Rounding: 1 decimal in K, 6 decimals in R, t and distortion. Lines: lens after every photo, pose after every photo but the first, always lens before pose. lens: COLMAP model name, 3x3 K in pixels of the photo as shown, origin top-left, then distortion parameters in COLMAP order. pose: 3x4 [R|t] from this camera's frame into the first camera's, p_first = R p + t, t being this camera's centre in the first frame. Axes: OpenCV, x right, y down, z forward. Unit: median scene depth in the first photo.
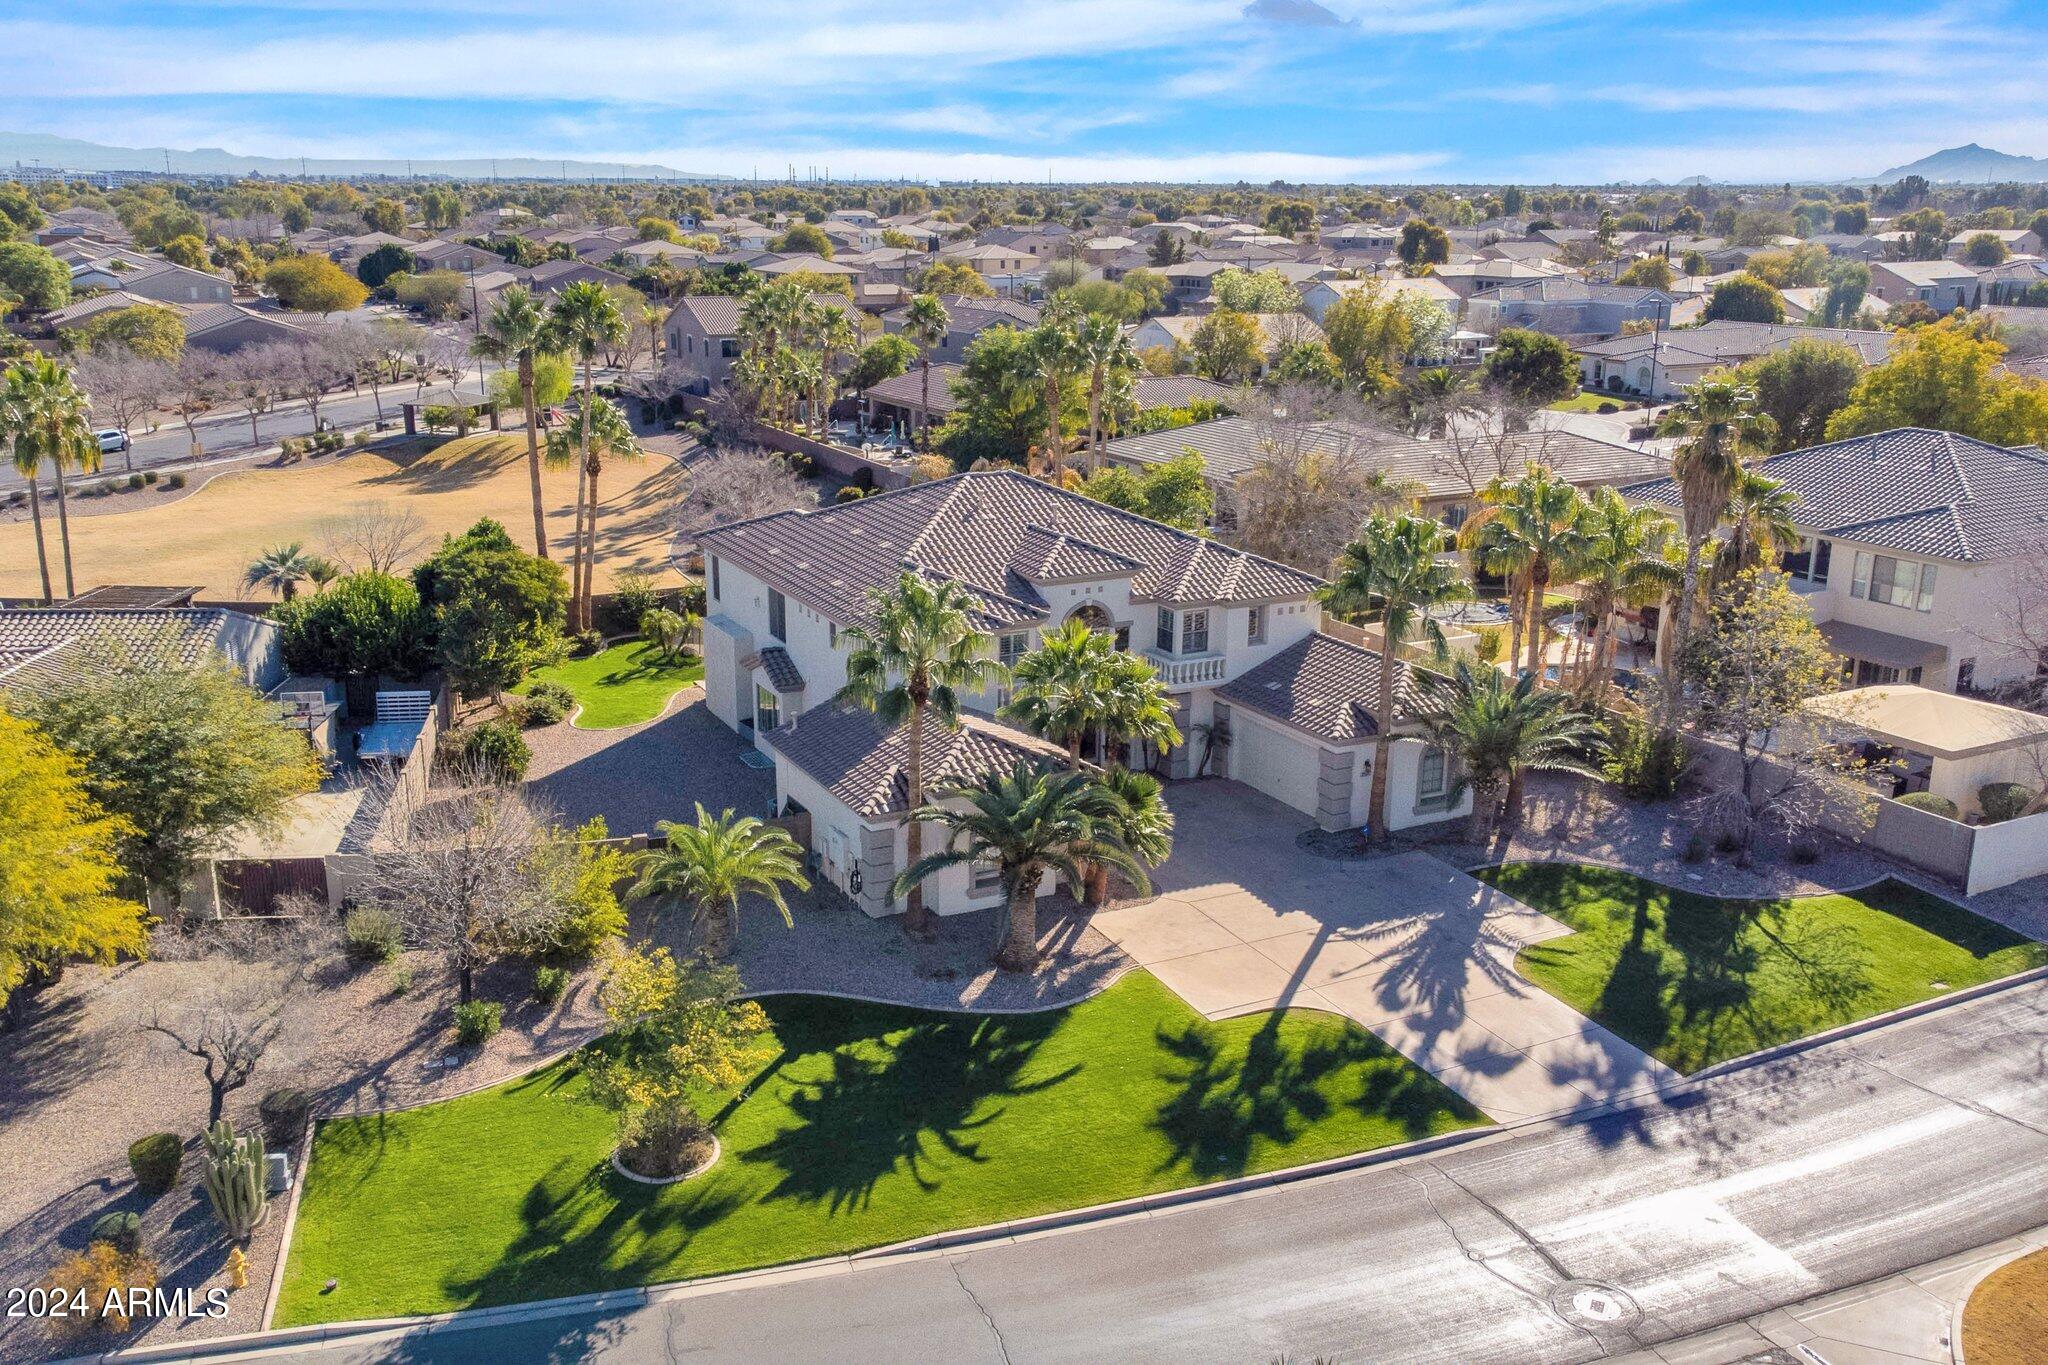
lens RADIAL K [[1776.3, 0, 1016.9], [0, 1776.3, 681.2], [0, 0, 1]] dist [0.133678, -0.300292]
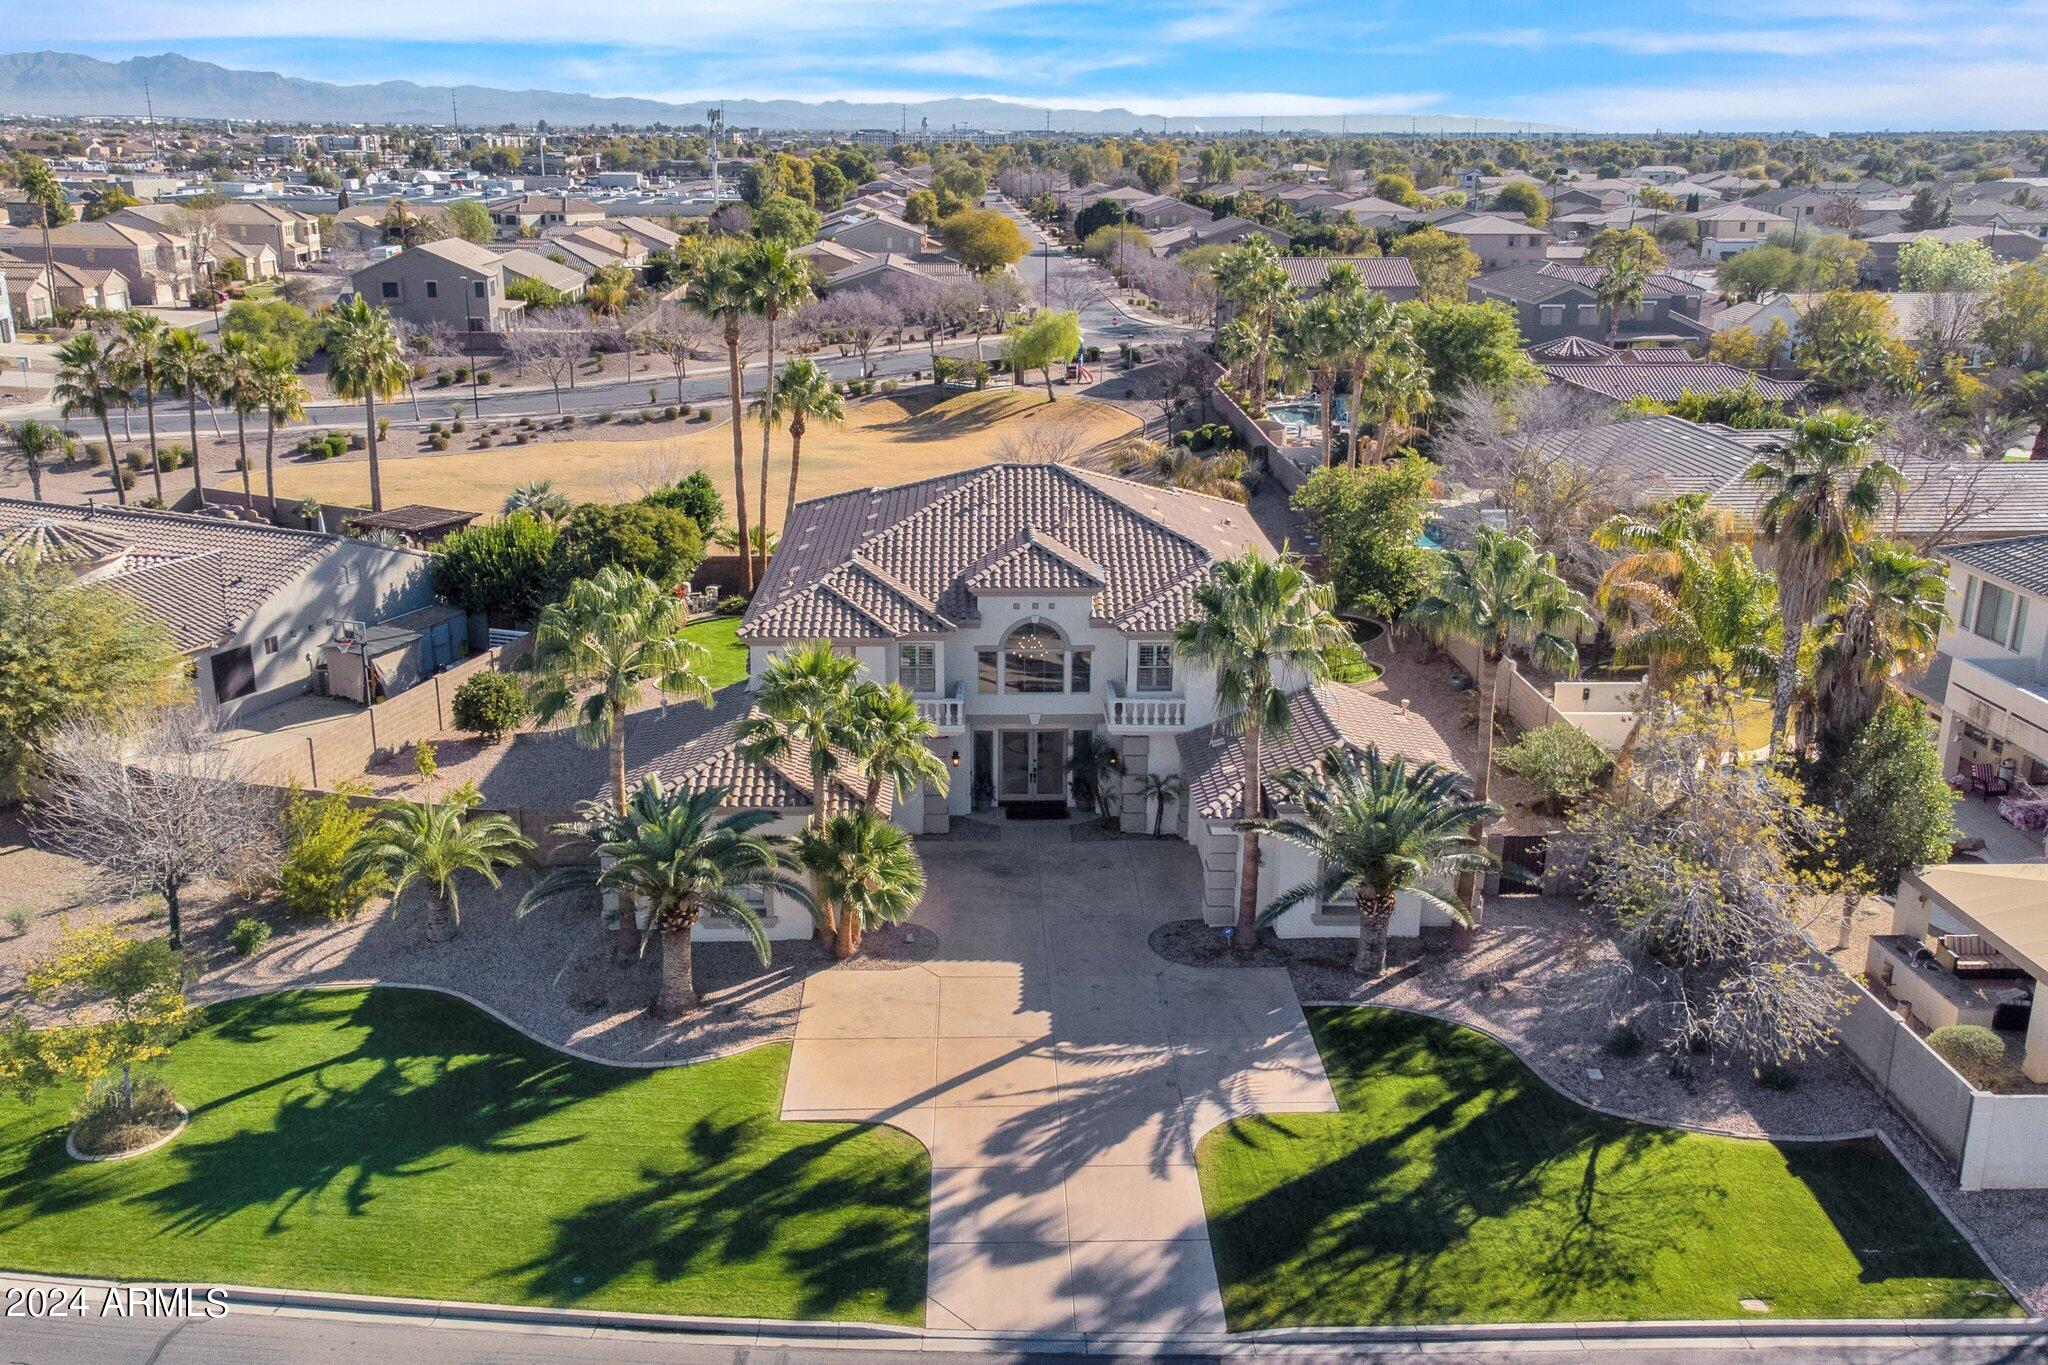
lens RADIAL K [[1793.4, 0, 1024.0], [0, 1793.4, 682.5], [0, 0, 1]] dist [0.070780, -0.091138]
pose [[0.900787, 0.126085, -0.415555, 0.508509], [-0.116484, 0.992008, 0.048489, -0.069437], [0.418348, 0.004728, 0.908275, 0.236269]]
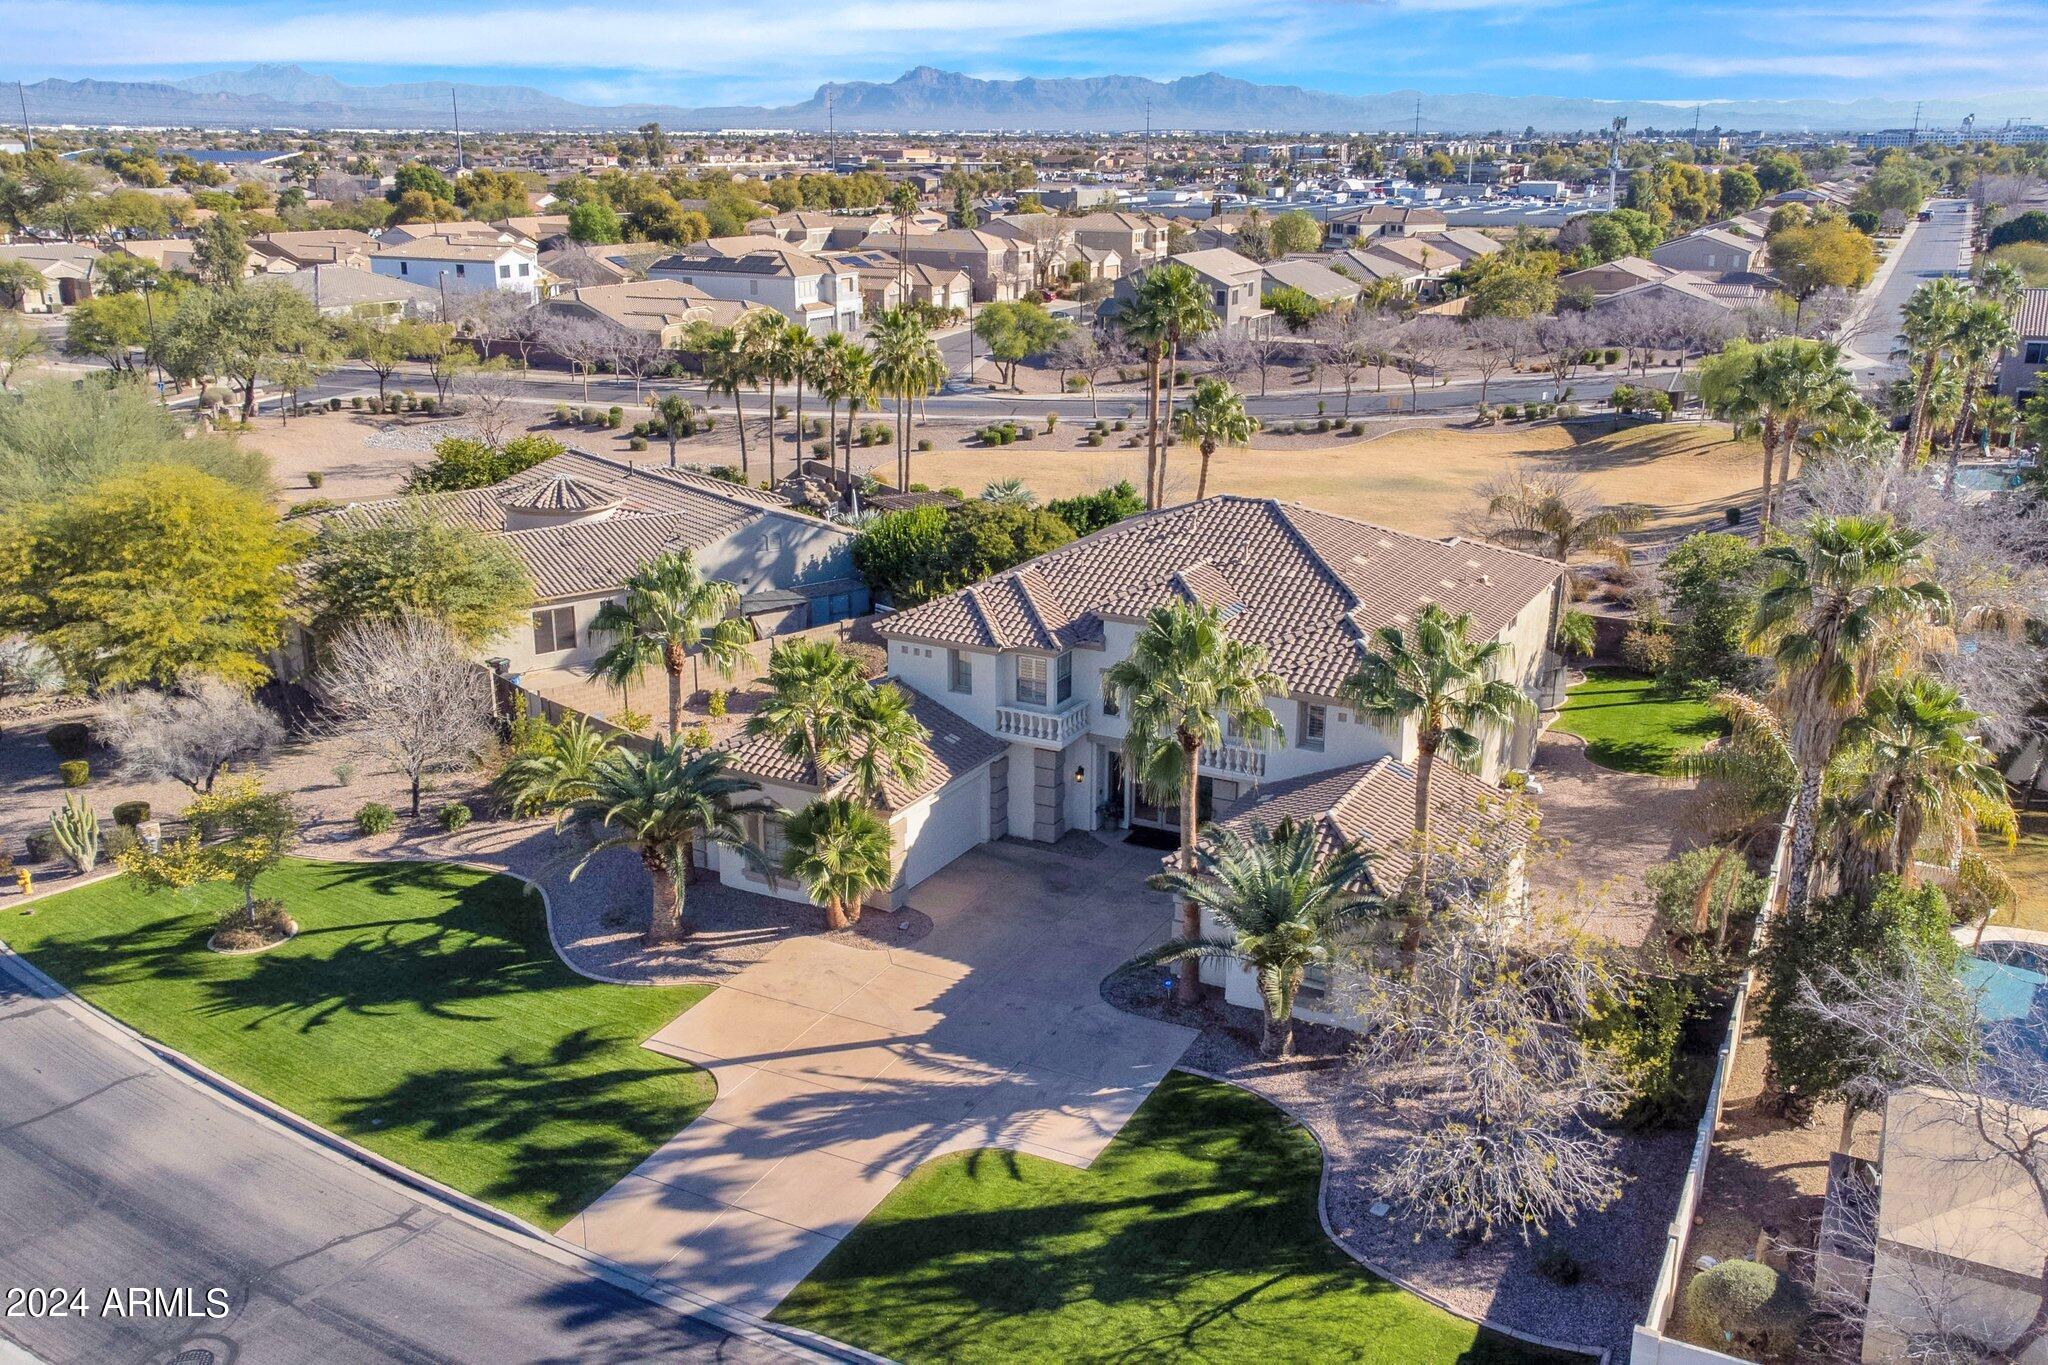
lens RADIAL K [[1793.4, 0, 1024.0], [0, 1793.4, 682.5], [0, 0, 1]] dist [0.070780, -0.091138]
pose [[0.571558, 0.233305, -0.786695, 0.889196], [-0.216949, 0.967578, 0.129328, -0.162820], [0.791362, 0.096754, 0.603643, 0.506139]]
